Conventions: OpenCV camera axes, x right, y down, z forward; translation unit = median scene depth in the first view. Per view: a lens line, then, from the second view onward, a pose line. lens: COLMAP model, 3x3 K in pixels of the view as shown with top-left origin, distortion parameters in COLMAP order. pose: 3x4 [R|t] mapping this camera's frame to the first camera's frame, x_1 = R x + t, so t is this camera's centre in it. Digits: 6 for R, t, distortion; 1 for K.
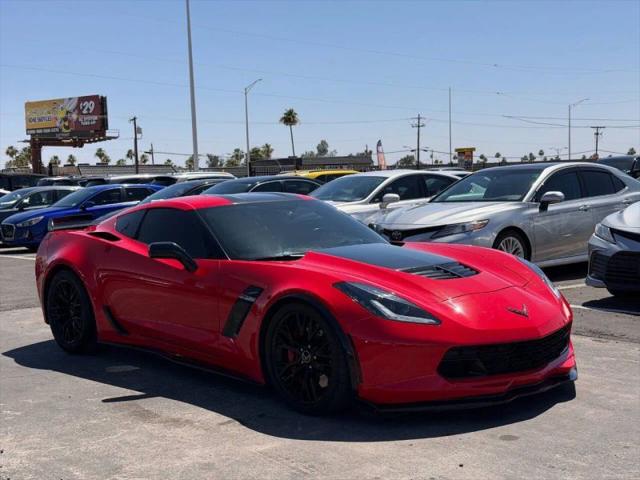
lens RADIAL K [[882.7, 0, 336.9], [0, 882.7, 239.9], [0, 0, 1]] dist [0.148067, -0.127896]
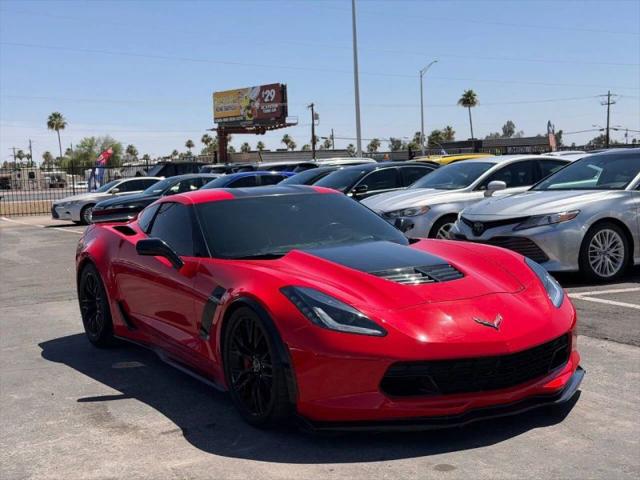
lens RADIAL K [[882.7, 0, 336.9], [0, 882.7, 239.9], [0, 0, 1]] dist [0.148067, -0.127896]
pose [[0.978468, 0.008376, -0.206227, 0.099952], [-0.004439, 0.999799, 0.019547, -0.007980], [0.206349, -0.018210, 0.978309, 0.042400]]
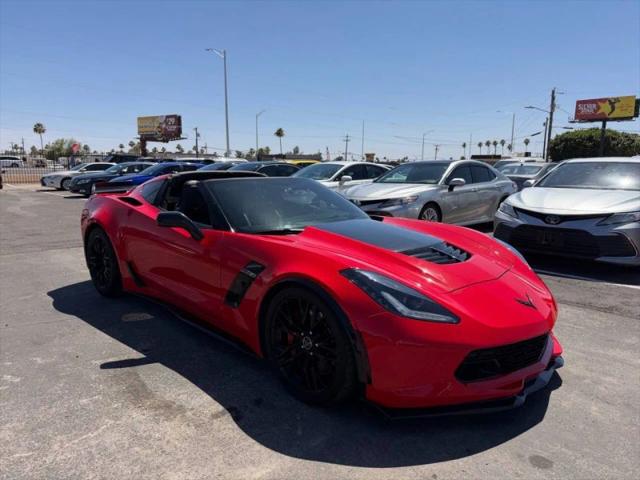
lens RADIAL K [[450.7, 0, 320.0], [0, 450.7, 240.0], [0, 0, 1]] dist [0.044339, -0.065165]
pose [[0.998324, 0.037127, 0.044385, -0.019322], [-0.041058, 0.994986, 0.091197, -0.010159], [-0.040777, -0.092867, 0.994843, 0.217634]]
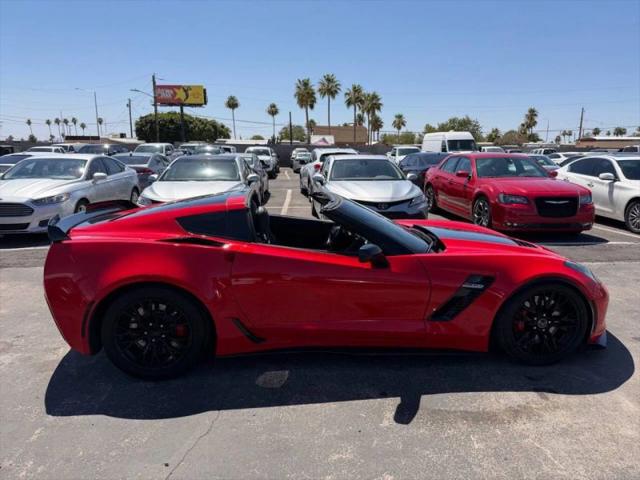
lens RADIAL K [[452.1, 0, 322.7], [0, 452.1, 241.5], [0, 0, 1]] dist [0.038088, -0.054395]
pose [[0.616134, -0.122262, 0.778094, -0.301697], [0.030258, 0.990824, 0.131728, -0.033612], [-0.787060, -0.057618, 0.614180, 0.353465]]
